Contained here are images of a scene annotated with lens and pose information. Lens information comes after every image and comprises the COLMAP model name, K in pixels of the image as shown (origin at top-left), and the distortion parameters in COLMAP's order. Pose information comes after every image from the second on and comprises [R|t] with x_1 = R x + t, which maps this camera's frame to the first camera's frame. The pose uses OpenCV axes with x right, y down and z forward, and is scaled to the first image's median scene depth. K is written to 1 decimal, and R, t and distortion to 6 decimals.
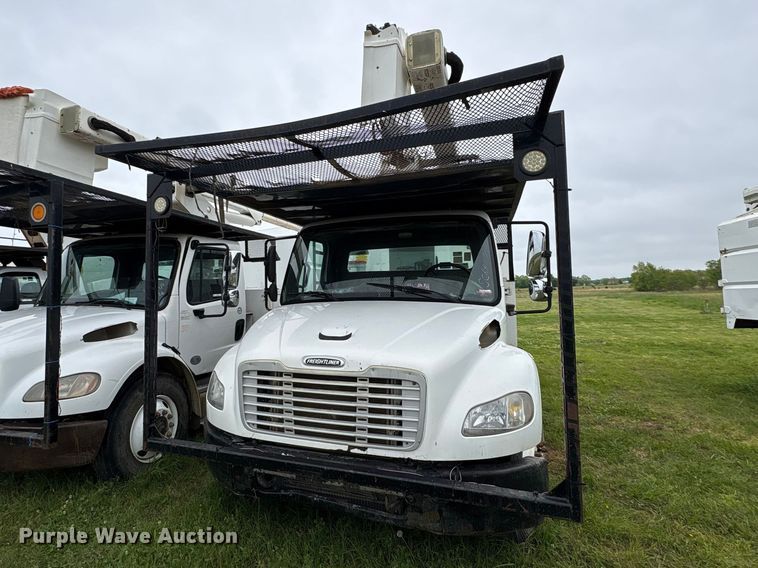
lens RADIAL K [[399.1, 0, 336.5], [0, 399.1, 274.2], [0, 0, 1]] dist [-0.001002, 0.002043]
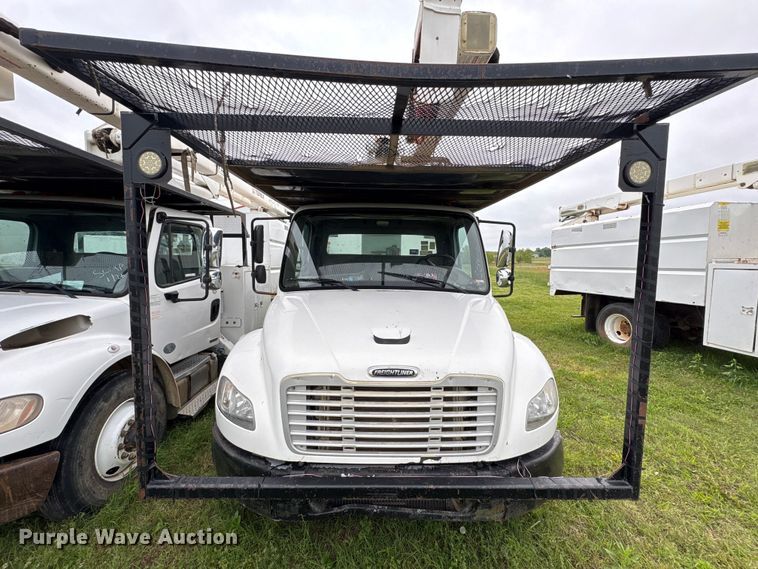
lens RADIAL K [[300.0, 0, 378.9], [0, 300.0, 285.7], [0, 0, 1]] dist [-0.000029, -0.000057]
pose [[0.929414, -0.004464, 0.369012, -0.221375], [-0.043511, 0.991627, 0.121586, -0.038145], [-0.366465, -0.129060, 0.921437, 0.297896]]
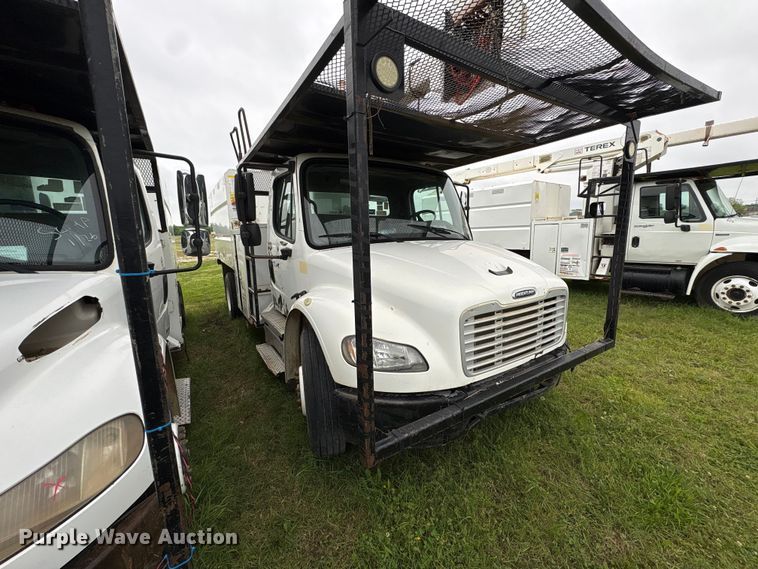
lens RADIAL K [[300.0, 0, 378.7], [0, 300.0, 285.5], [0, 0, 1]] dist [-0.000029, -0.000057]
pose [[0.603635, -0.135941, 0.785586, -0.675838], [-0.027153, 0.981279, 0.190669, 0.033658], [-0.796799, -0.136425, 0.588643, 0.593748]]
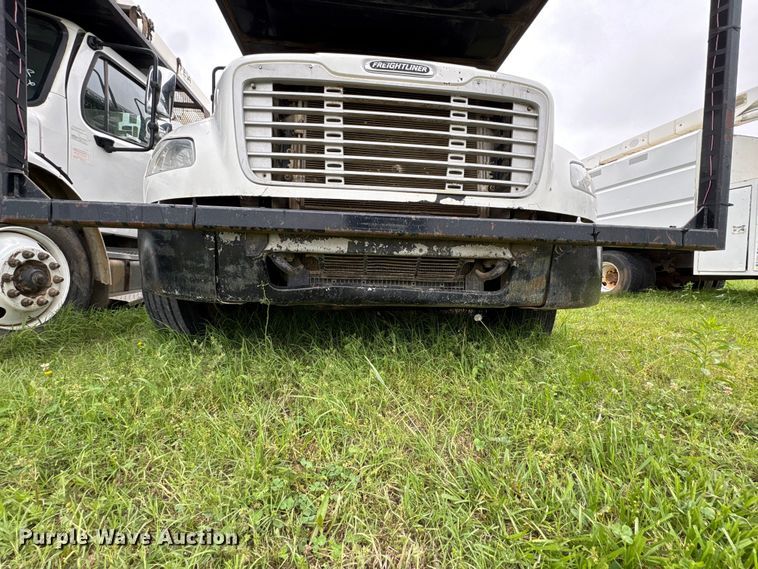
lens RADIAL K [[300.0, 0, 378.8], [0, 300.0, 285.7], [0, 0, 1]] dist [-0.000029, -0.000057]
pose [[0.898320, 0.016878, 0.439018, -0.188808], [-0.059759, 0.994669, 0.084038, 0.374601], [-0.435259, -0.101728, 0.894539, 0.396850]]
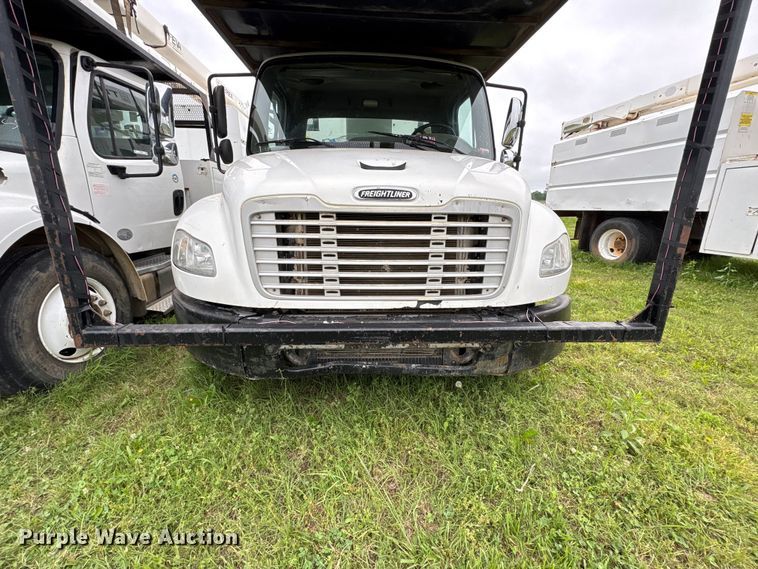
lens RADIAL K [[300.0, 0, 378.5], [0, 300.0, 285.1], [0, 0, 1]] dist [-0.000029, -0.000057]
pose [[0.914519, -0.077829, 0.396985, -0.190451], [-0.046429, 0.954642, 0.294114, 0.155402], [-0.401869, -0.287405, 0.869425, 0.355675]]
